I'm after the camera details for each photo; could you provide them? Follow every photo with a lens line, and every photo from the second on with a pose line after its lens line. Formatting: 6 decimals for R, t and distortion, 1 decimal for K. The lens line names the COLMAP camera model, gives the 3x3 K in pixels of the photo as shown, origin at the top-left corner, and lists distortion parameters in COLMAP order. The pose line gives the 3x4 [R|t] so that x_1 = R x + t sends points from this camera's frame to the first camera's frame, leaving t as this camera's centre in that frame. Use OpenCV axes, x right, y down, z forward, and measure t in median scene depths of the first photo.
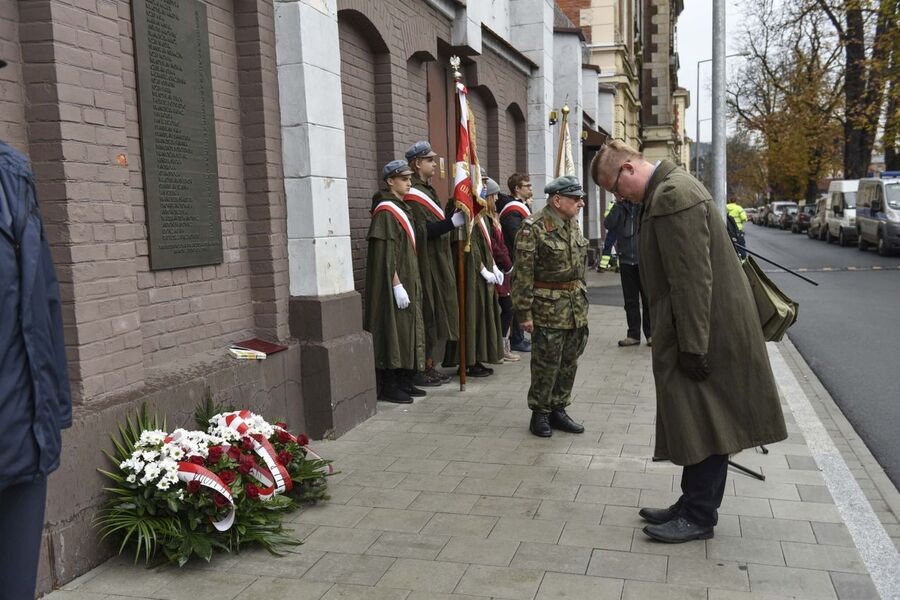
lens RADIAL K [[927.9, 0, 450.0], [0, 927.9, 300.0], [0, 0, 1]] dist [0.003670, 0.020338]
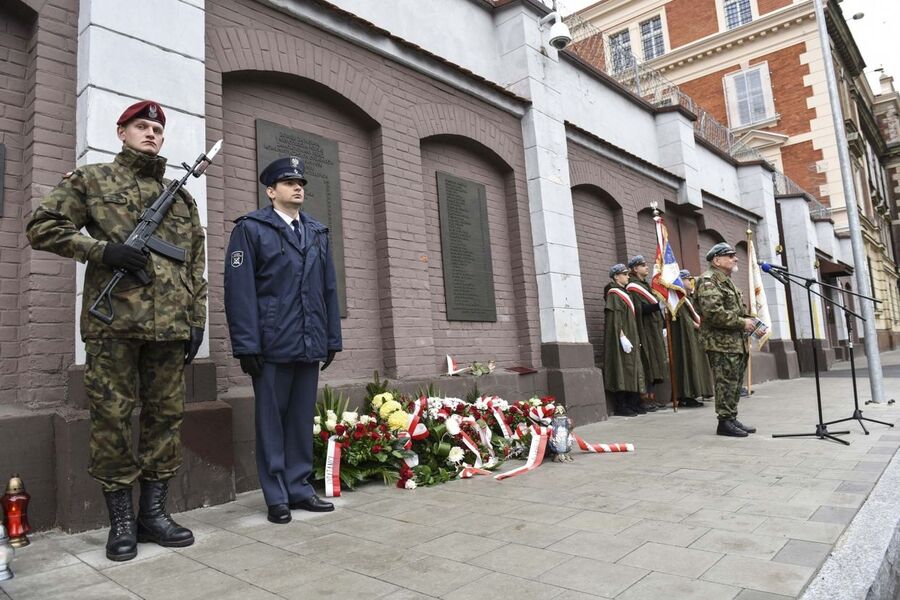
lens RADIAL K [[586.2, 0, 452.2], [0, 586.2, 289.3], [0, 0, 1]] dist [-0.077967, 0.002843]
pose [[0.881269, -0.093989, -0.463175, 0.190234], [0.001275, 0.980495, -0.196539, 0.111222], [0.472613, 0.172613, 0.864200, -0.018498]]
